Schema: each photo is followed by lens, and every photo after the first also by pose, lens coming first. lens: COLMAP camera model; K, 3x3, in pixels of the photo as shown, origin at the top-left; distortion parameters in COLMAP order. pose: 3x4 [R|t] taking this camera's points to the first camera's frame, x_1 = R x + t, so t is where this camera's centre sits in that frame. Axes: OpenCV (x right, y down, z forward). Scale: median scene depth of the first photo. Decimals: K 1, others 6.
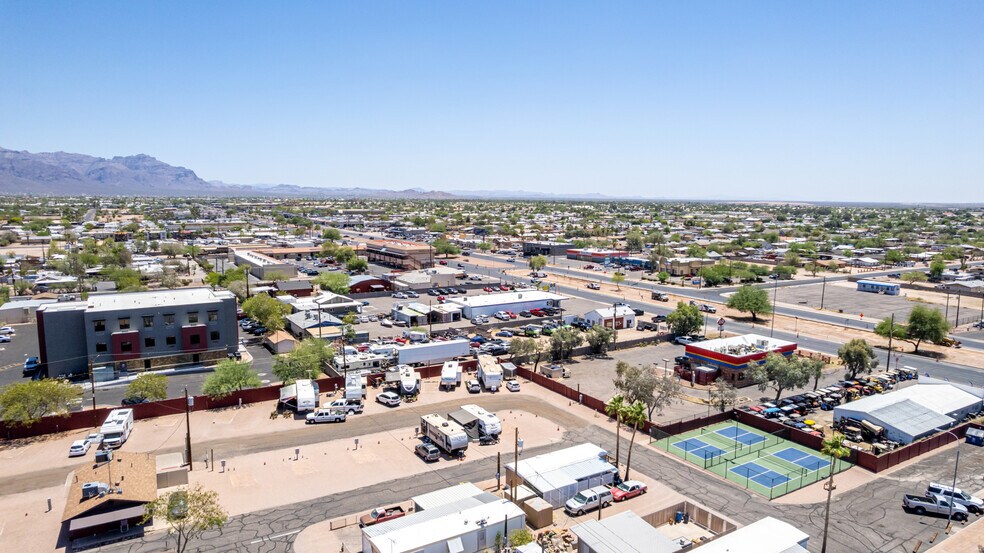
lens RADIAL K [[630.9, 0, 495.5], [0, 630.9, 277.0], [0, 0, 1]] dist [-0.072969, 0.066939]
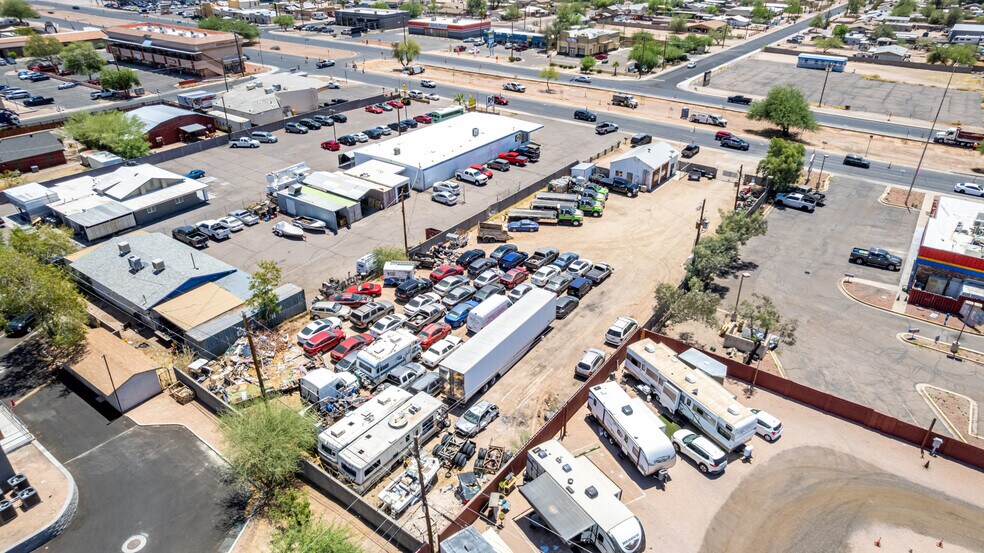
lens RADIAL K [[630.9, 0, 494.2], [0, 630.9, 283.5], [0, 0, 1]] dist [-0.072969, 0.066939]
pose [[0.923863, -0.189925, 0.332274, -0.110049], [0.050662, 0.921230, 0.385706, -0.042992], [-0.379356, -0.339505, 0.860712, 0.267704]]
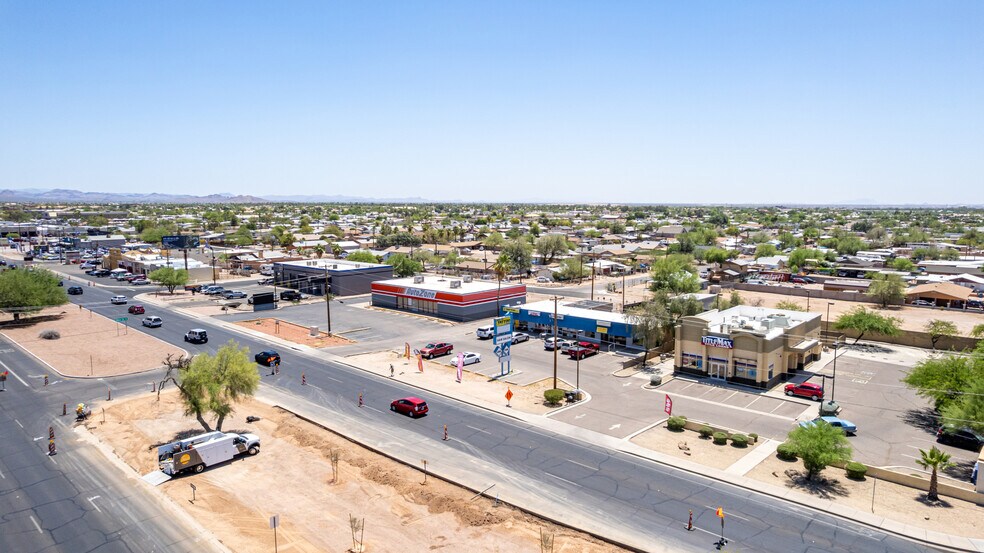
lens RADIAL K [[630.9, 0, 490.6], [0, 630.9, 275.0], [0, 0, 1]] dist [-0.072969, 0.066939]
pose [[0.962978, -0.038076, 0.266877, 0.093878], [0.040841, 0.999154, -0.004817, -0.050439], [-0.266467, 0.015538, 0.963719, 0.701129]]
